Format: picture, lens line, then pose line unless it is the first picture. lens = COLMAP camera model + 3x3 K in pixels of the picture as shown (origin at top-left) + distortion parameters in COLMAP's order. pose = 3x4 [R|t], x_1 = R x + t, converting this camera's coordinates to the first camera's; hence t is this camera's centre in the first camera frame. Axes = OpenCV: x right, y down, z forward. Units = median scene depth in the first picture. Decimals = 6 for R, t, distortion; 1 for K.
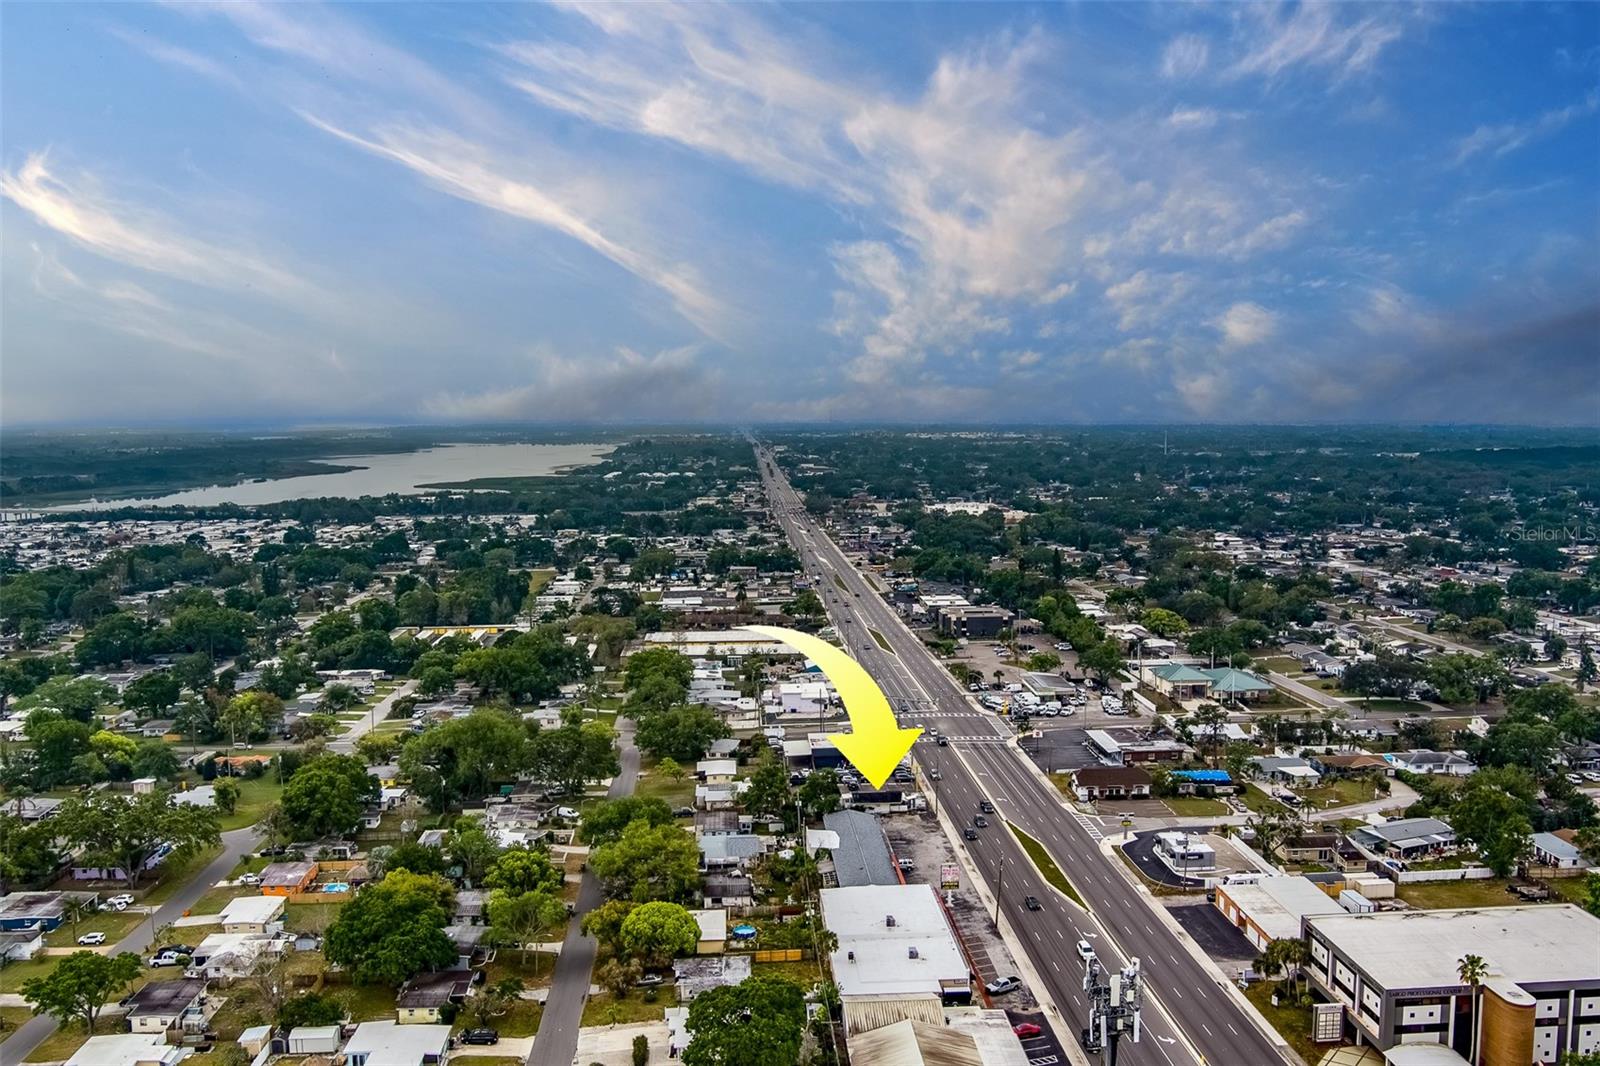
lens RADIAL K [[1302.4, 0, 805.1], [0, 1302.4, 536.6], [0, 0, 1]] dist [-0.070416, 0.022846]
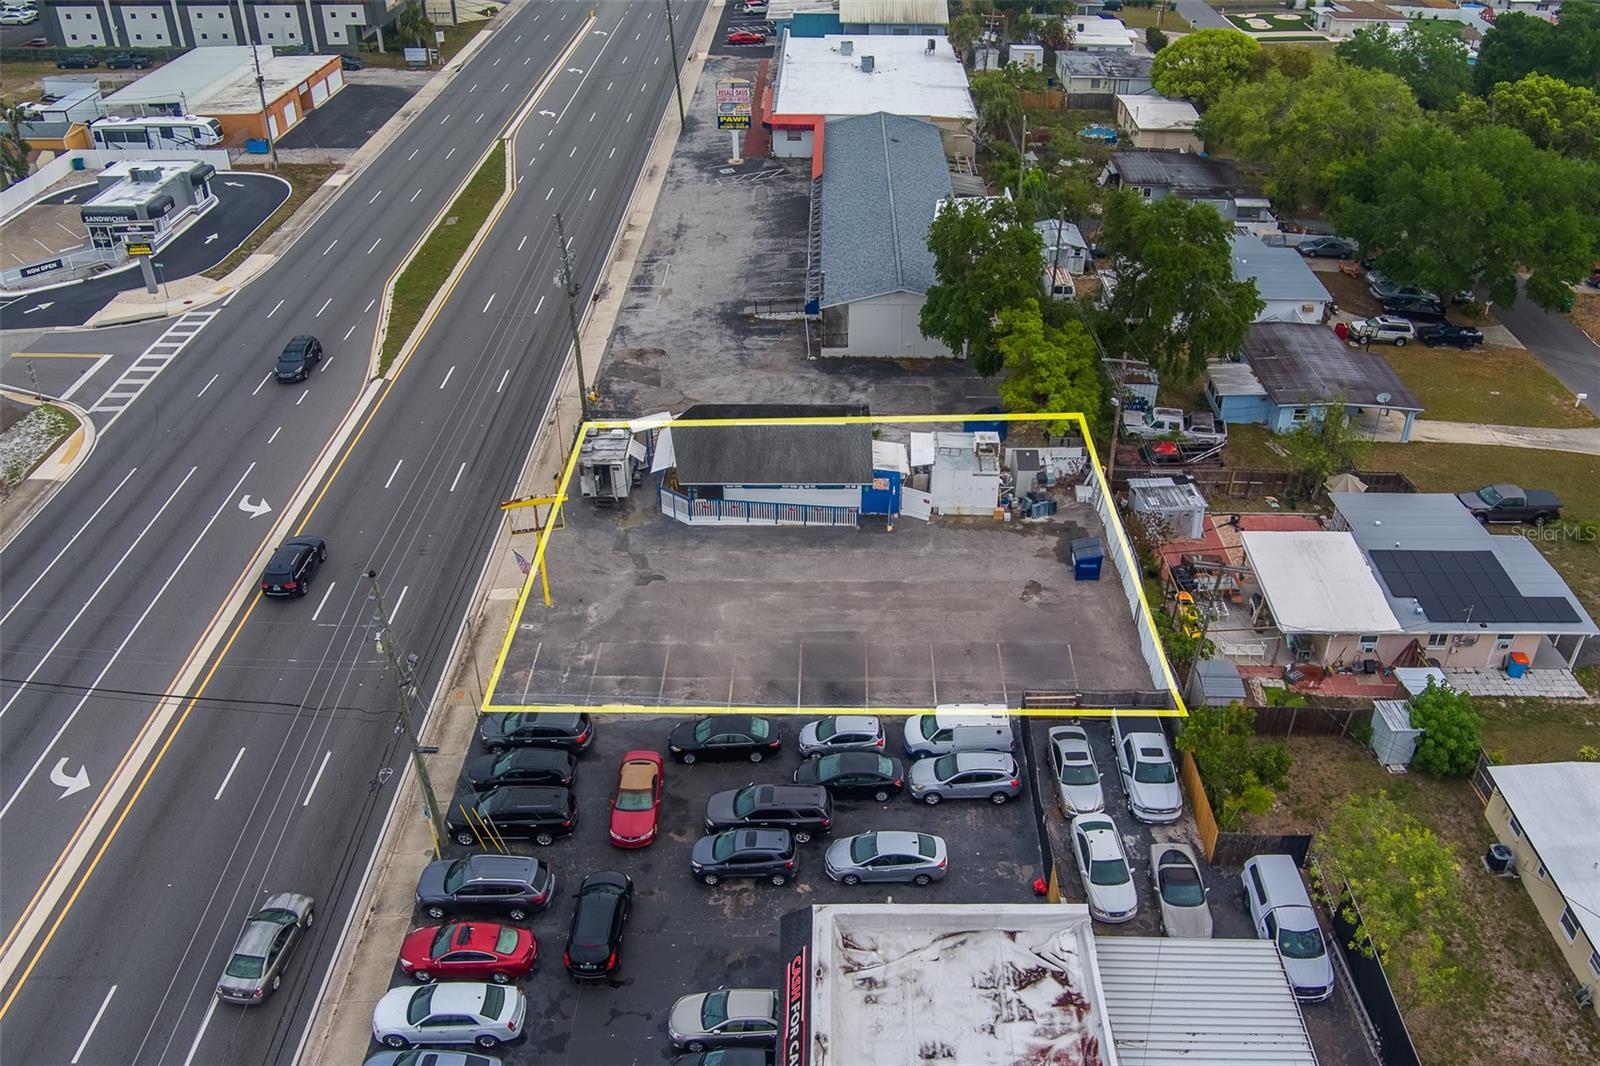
lens RADIAL K [[1333.2, 0, 858.5], [0, 1333.2, 493.3], [0, 0, 1]] dist [-0.066241, 0.015096]
pose [[-0.998881, -0.030772, 0.035912, 0.021146], [-0.003450, 0.804752, 0.593601, 0.039582], [-0.047167, 0.592813, -0.803958, 0.910275]]
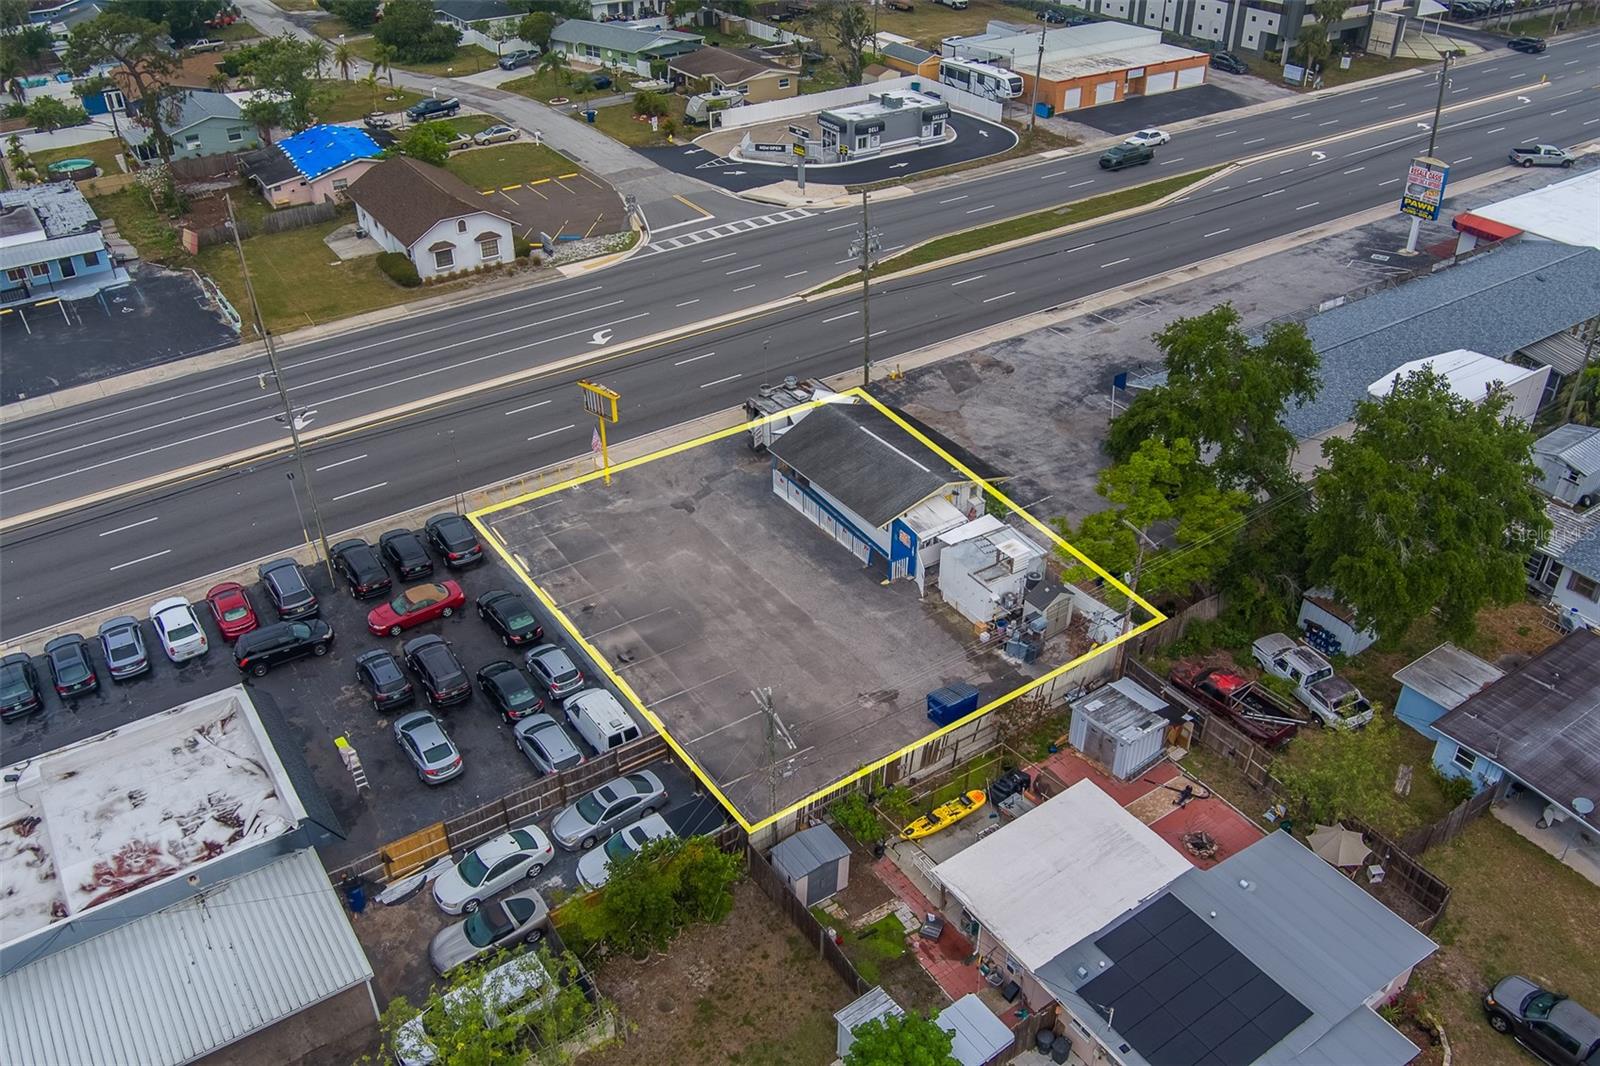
lens RADIAL K [[1302.4, 0, 805.1], [0, 1302.4, 536.6], [0, 0, 1]] dist [-0.070416, 0.022846]
pose [[-0.512068, -0.463999, 0.722836, -0.096619], [0.086019, 0.809607, 0.580636, 0.047180], [-0.854627, 0.359503, -0.374661, 0.834002]]
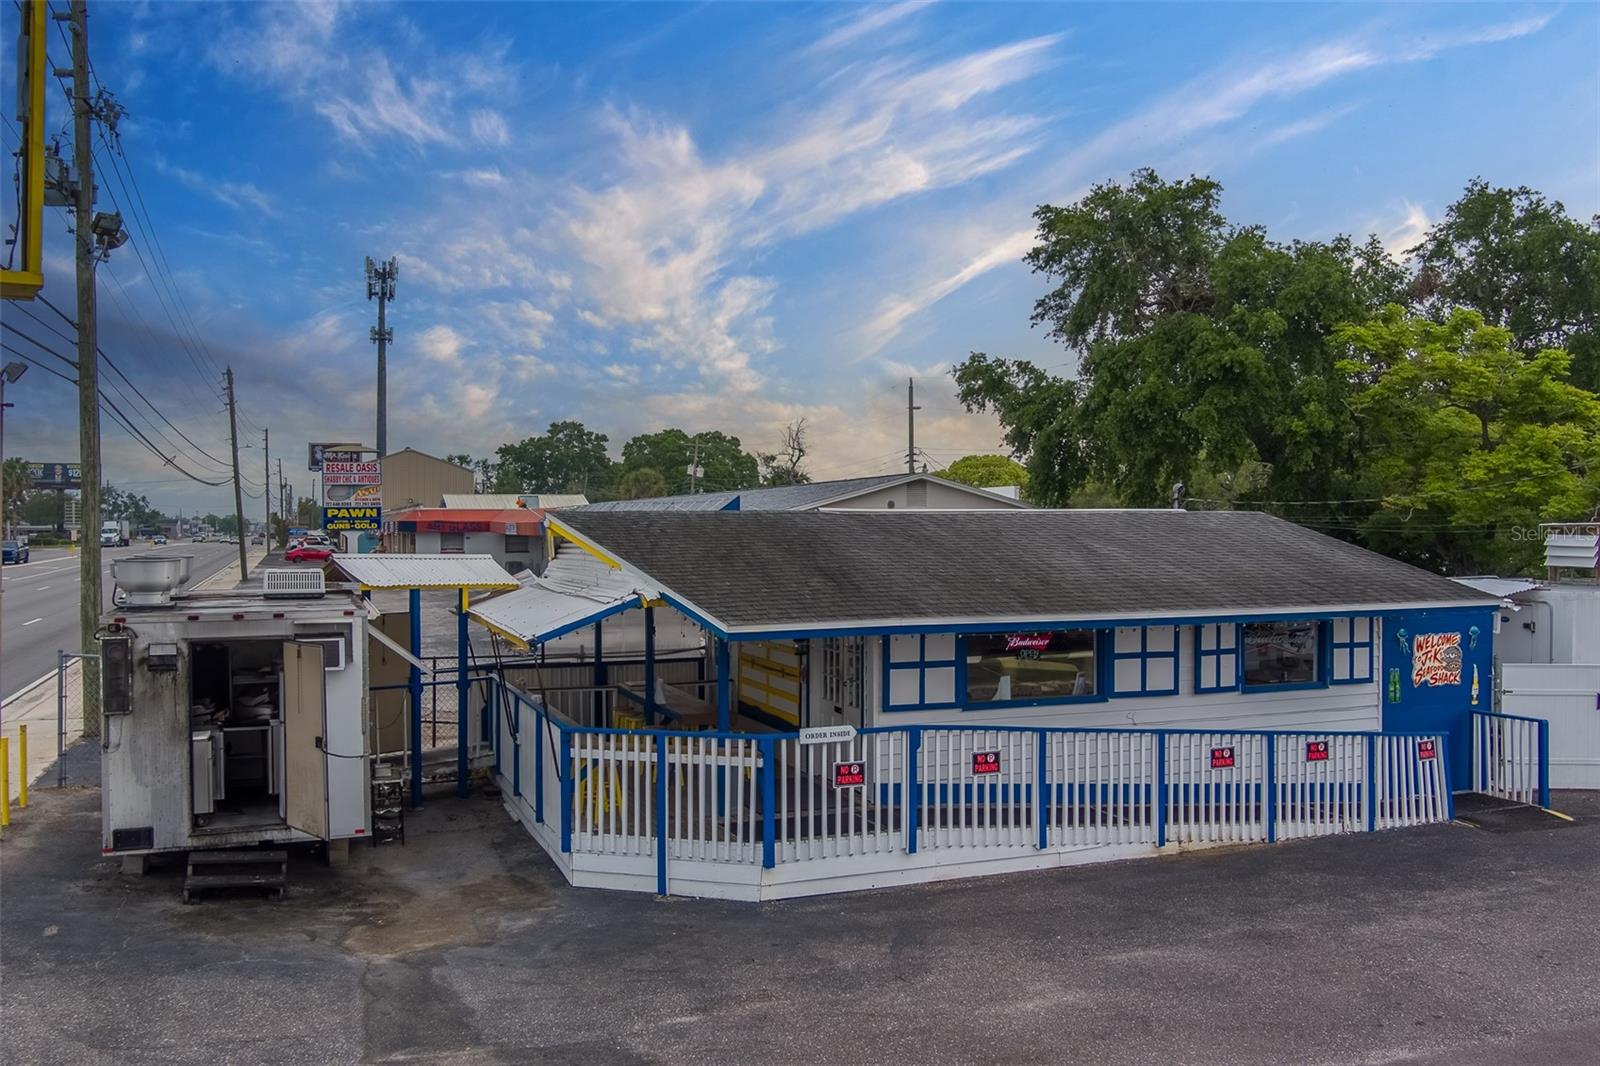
lens RADIAL K [[1302.9, 0, 794.4], [0, 1302.9, 520.8], [0, 0, 1]] dist [-0.062117, 0.016731]
pose [[-0.954563, 0.006564, -0.297935, 0.061016], [-0.019851, 0.996136, 0.085550, 0.143295], [0.297346, 0.087577, -0.950745, 0.792756]]
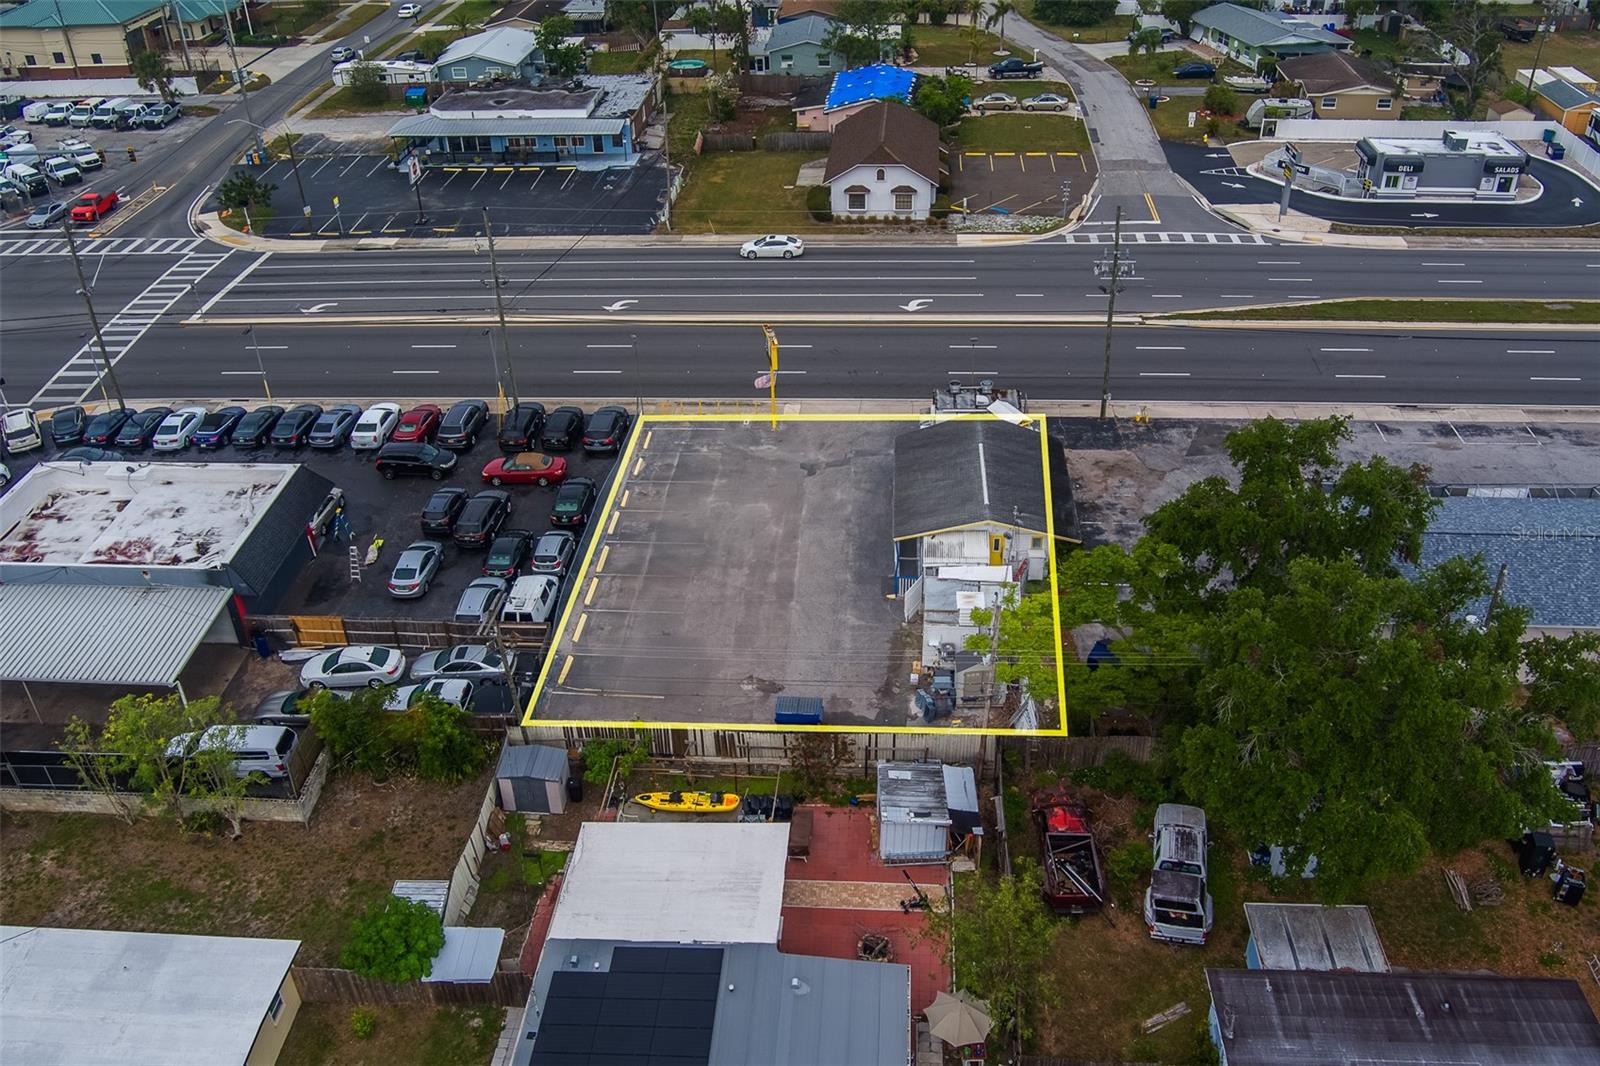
lens RADIAL K [[1358.0, 0, 808.9], [0, 1358.0, 530.5], [0, 0, 1]] dist [-0.075014, 0.029920]
pose [[0.128322, -0.535166, 0.834944, -0.121195], [0.115267, 0.844247, 0.523413, 0.055334], [-0.985011, 0.029076, 0.170023, 0.740315]]
